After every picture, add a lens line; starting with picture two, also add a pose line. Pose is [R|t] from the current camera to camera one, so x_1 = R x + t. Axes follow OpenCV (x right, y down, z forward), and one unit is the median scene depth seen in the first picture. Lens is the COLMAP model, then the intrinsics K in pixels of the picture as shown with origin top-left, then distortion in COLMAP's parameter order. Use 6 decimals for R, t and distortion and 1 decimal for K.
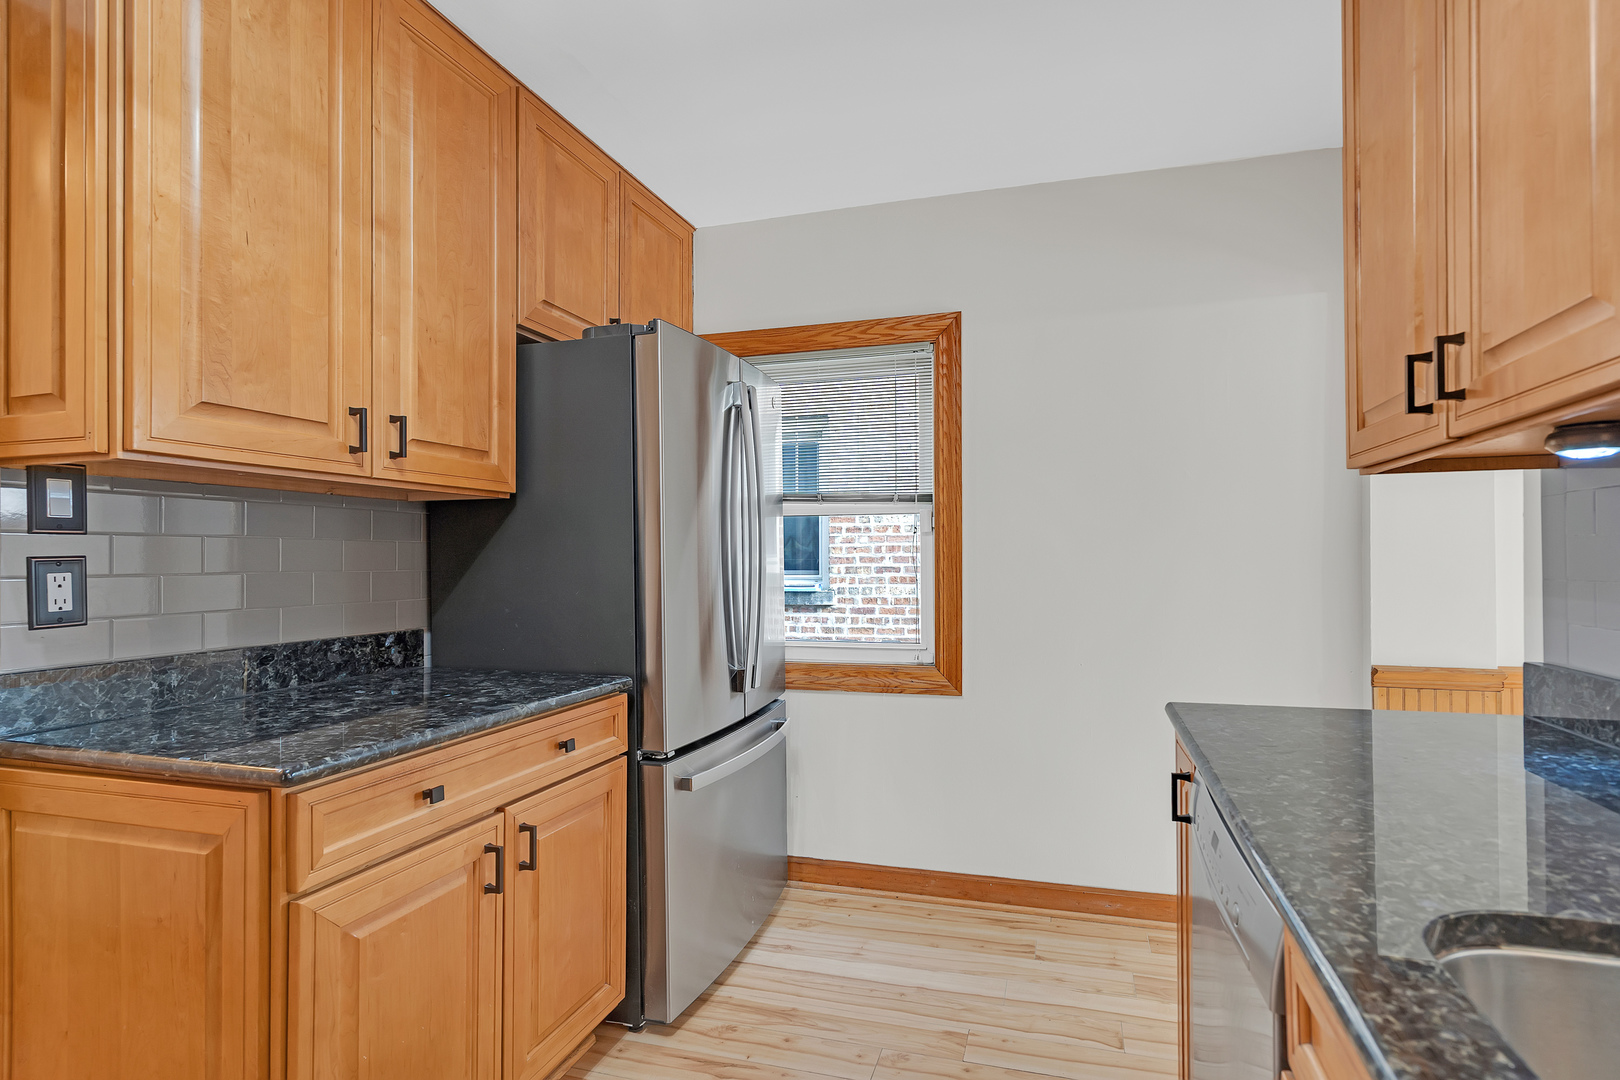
lens RADIAL K [[813.5, 0, 810.0], [0, 813.5, 552.2], [0, 0, 1]] dist [0.001947, 0.000966]
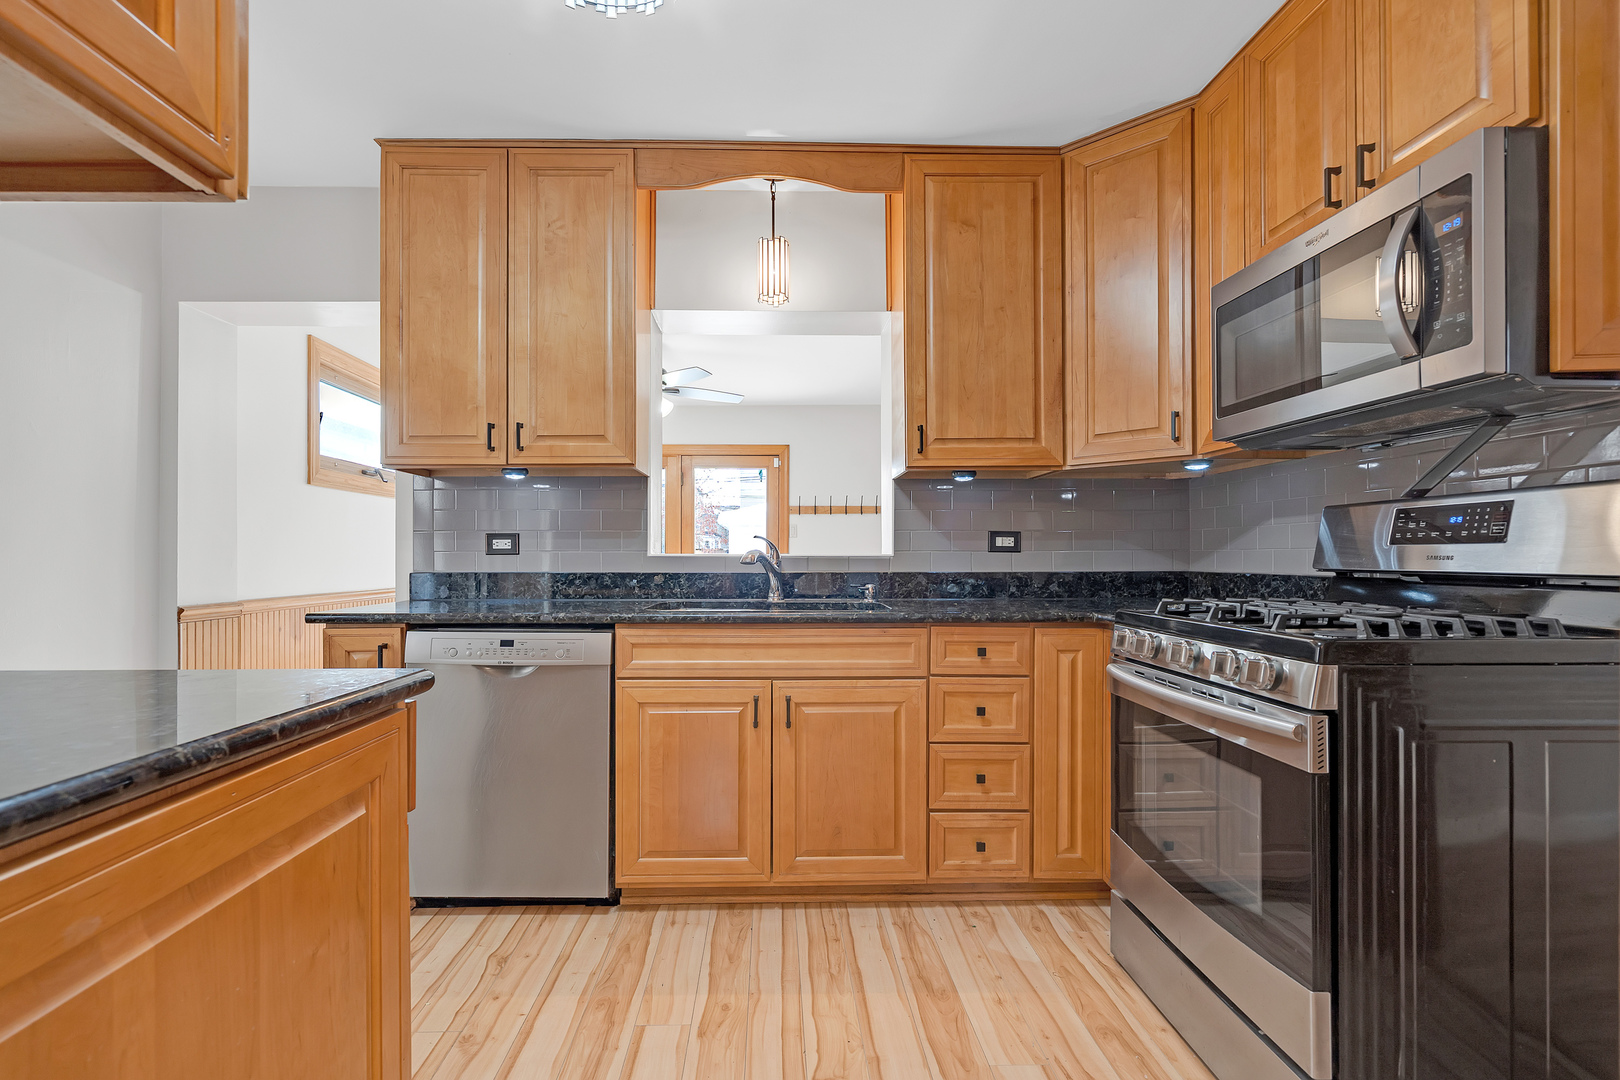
lens RADIAL K [[773.2, 0, 802.9], [0, 773.2, 549.0], [0, 0, 1]] dist [0.009886, 0.000932]
pose [[-0.281464, 0.013248, 0.959480, -0.657304], [-0.000340, 0.999903, -0.013906, 0.059505], [-0.959572, -0.004241, -0.281432, 0.368219]]
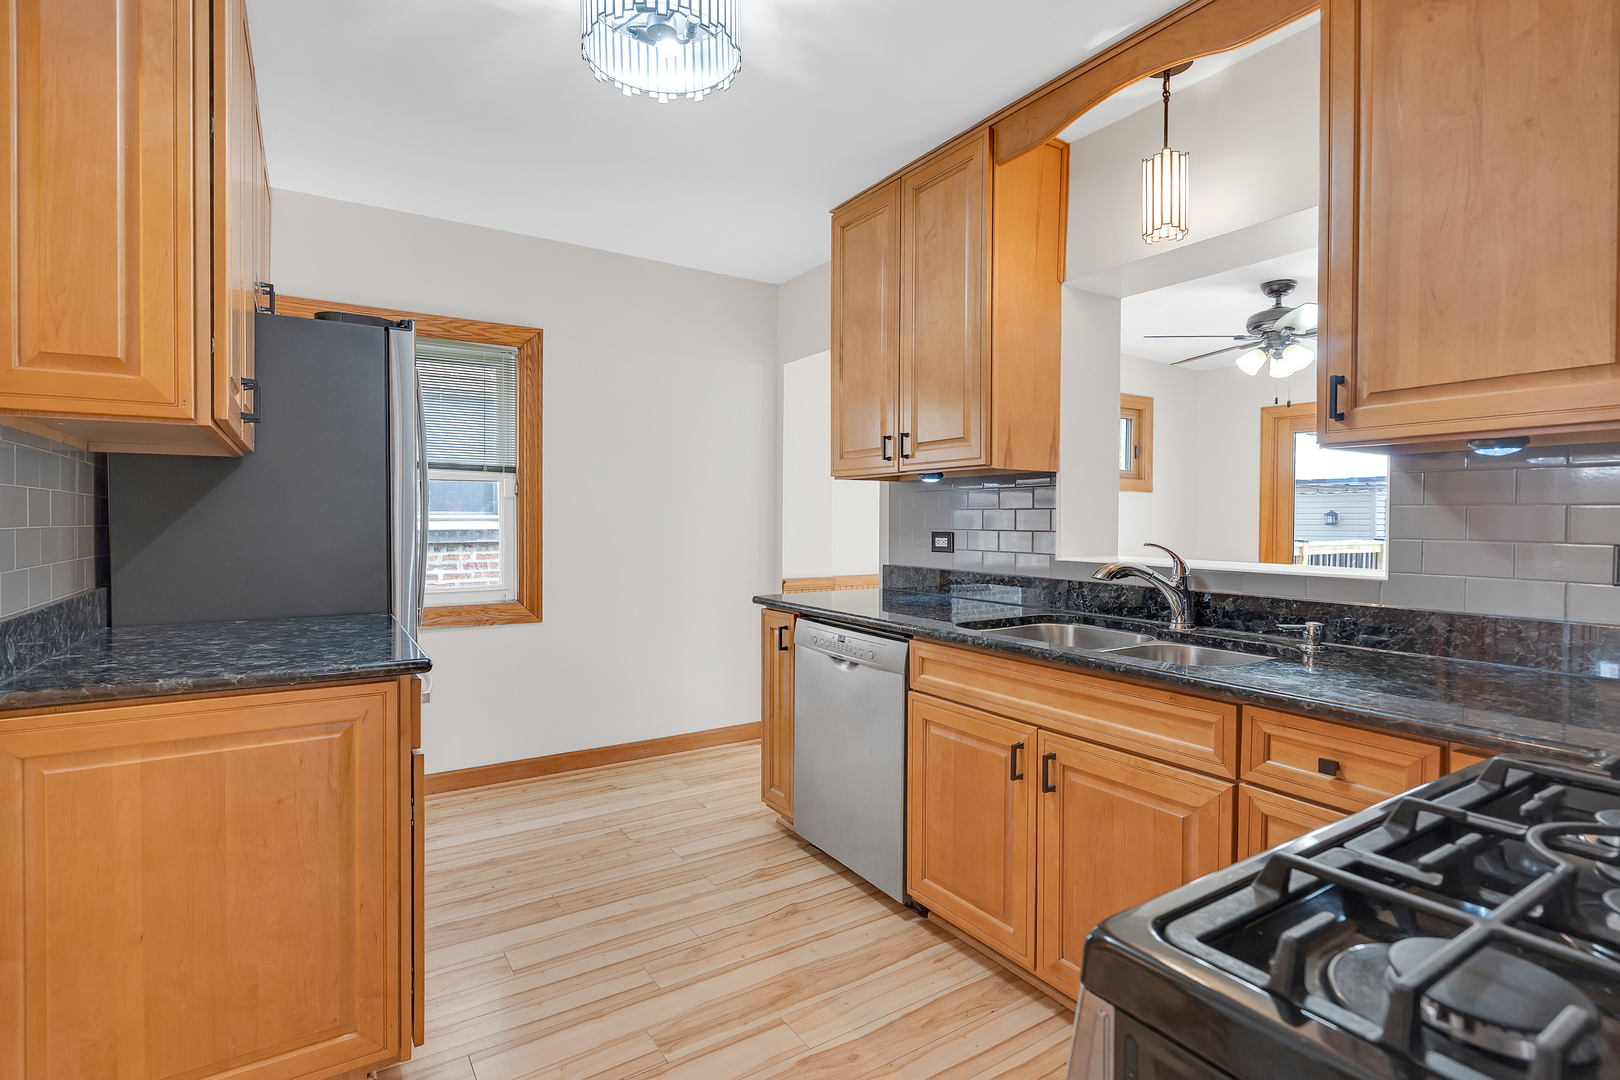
lens RADIAL K [[773.2, 0, 803.8], [0, 773.2, 525.9], [0, 0, 1]] dist [0.009886, 0.000932]
pose [[0.674980, 0.000544, 0.737836, -0.481641], [-0.011939, 0.999877, 0.010185, 0.003294], [-0.737739, -0.015683, 0.674903, -0.166055]]
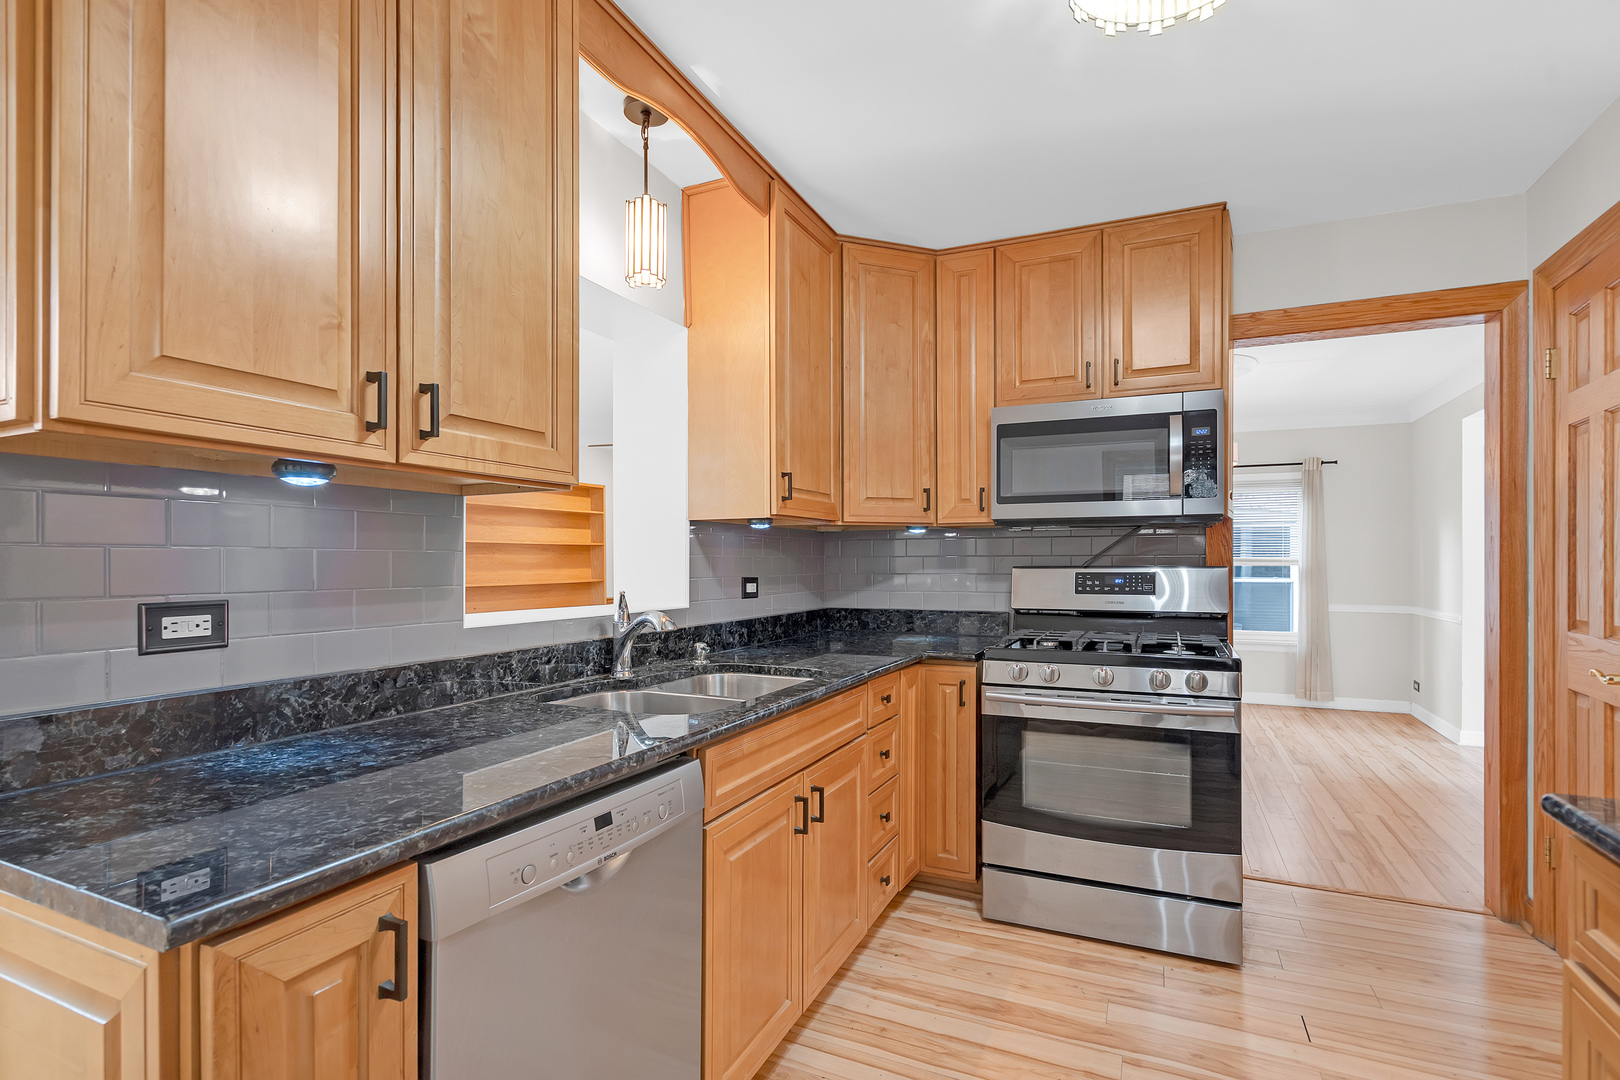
lens RADIAL K [[773.2, 0, 813.1], [0, 773.2, 564.8], [0, 0, 1]] dist [0.009886, 0.000932]
pose [[-0.985537, 0.005174, 0.169384, 0.063684], [0.004846, 0.999985, -0.002351, 0.002453], [-0.169393, -0.001496, -0.985547, 0.873084]]
